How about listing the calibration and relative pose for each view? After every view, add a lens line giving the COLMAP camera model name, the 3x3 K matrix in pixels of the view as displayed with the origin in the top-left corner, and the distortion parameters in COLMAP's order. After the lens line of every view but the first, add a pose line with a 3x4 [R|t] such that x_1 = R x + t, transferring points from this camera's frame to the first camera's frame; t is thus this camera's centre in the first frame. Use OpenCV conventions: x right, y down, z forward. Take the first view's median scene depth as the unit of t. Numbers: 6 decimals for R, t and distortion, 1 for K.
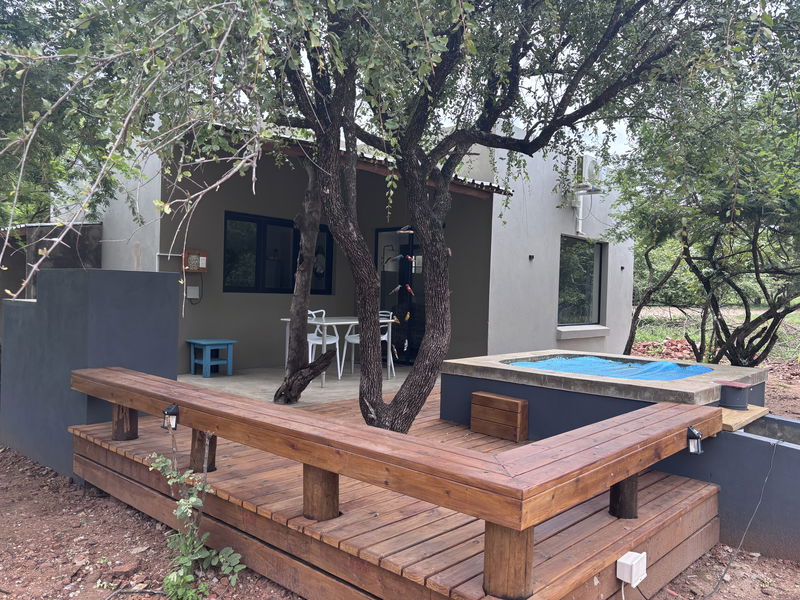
lens RADIAL K [[618.6, 0, 400.0], [0, 618.6, 300.0], [0, 0, 1]] dist [0.032164, 0.000073]
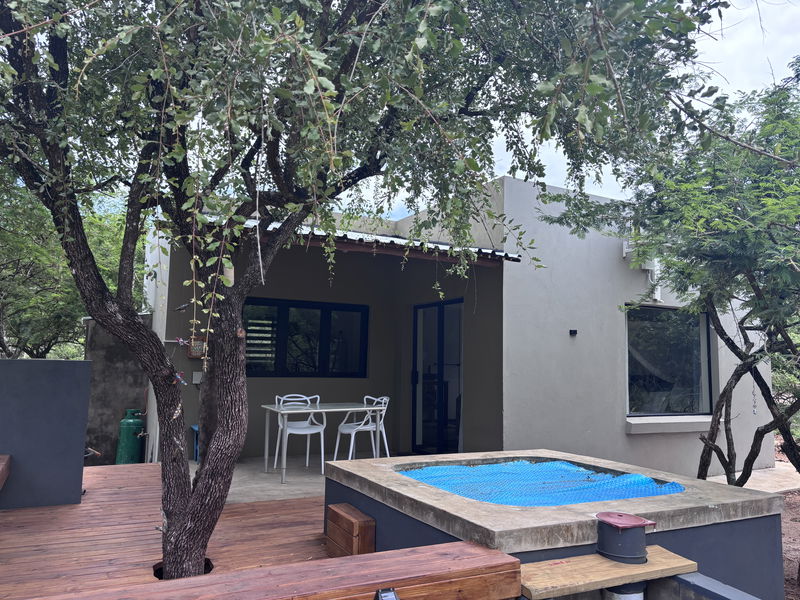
lens RADIAL K [[618.6, 0, 400.0], [0, 618.6, 300.0], [0, 0, 1]] dist [0.032164, 0.000073]
pose [[0.938224, -0.045472, -0.343028, 0.311500], [0.001583, 0.991882, -0.127154, -0.007479], [0.346025, 0.118756, 0.930679, 0.154222]]
